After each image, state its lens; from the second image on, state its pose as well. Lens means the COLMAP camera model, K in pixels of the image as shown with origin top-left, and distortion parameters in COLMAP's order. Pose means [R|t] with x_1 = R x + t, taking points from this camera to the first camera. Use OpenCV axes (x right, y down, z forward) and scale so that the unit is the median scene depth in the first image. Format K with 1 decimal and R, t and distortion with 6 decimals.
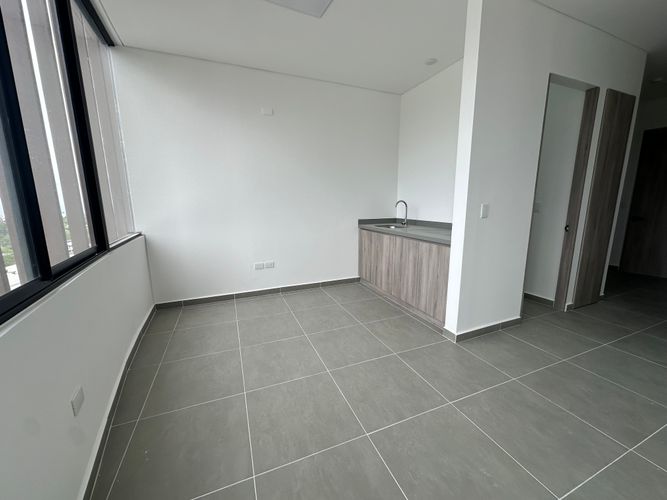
lens RADIAL K [[265.2, 0, 331.9], [0, 265.2, 248.9], [0, 0, 1]] dist [0.000015, 0.000163]
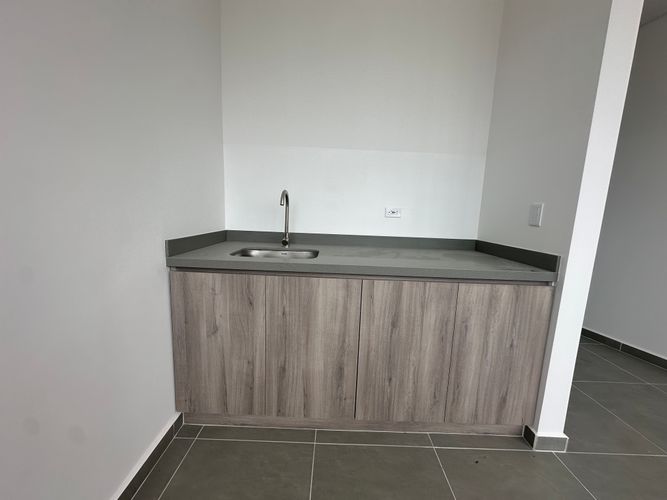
lens RADIAL K [[265.2, 0, 331.9], [0, 265.2, 248.9], [0, 0, 1]] dist [0.000015, 0.000163]
pose [[0.374366, -0.111987, 0.920494, -0.149880], [0.120185, 0.990167, 0.071584, -0.135698], [-0.919459, 0.083831, 0.384145, 0.948384]]
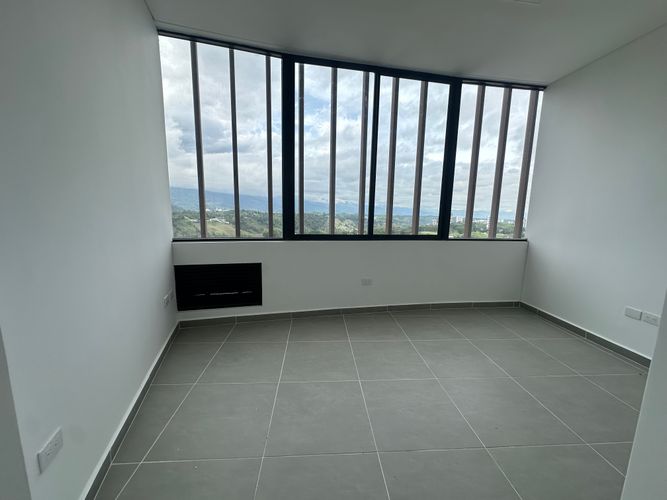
lens RADIAL K [[265.2, 0, 331.9], [0, 265.2, 248.9], [0, 0, 1]] dist [0.000015, 0.000163]
pose [[-0.311785, 0.142967, -0.939335, 0.658161], [-0.185012, 0.960557, 0.207606, -0.101606], [0.931966, 0.238517, -0.273037, 0.519020]]
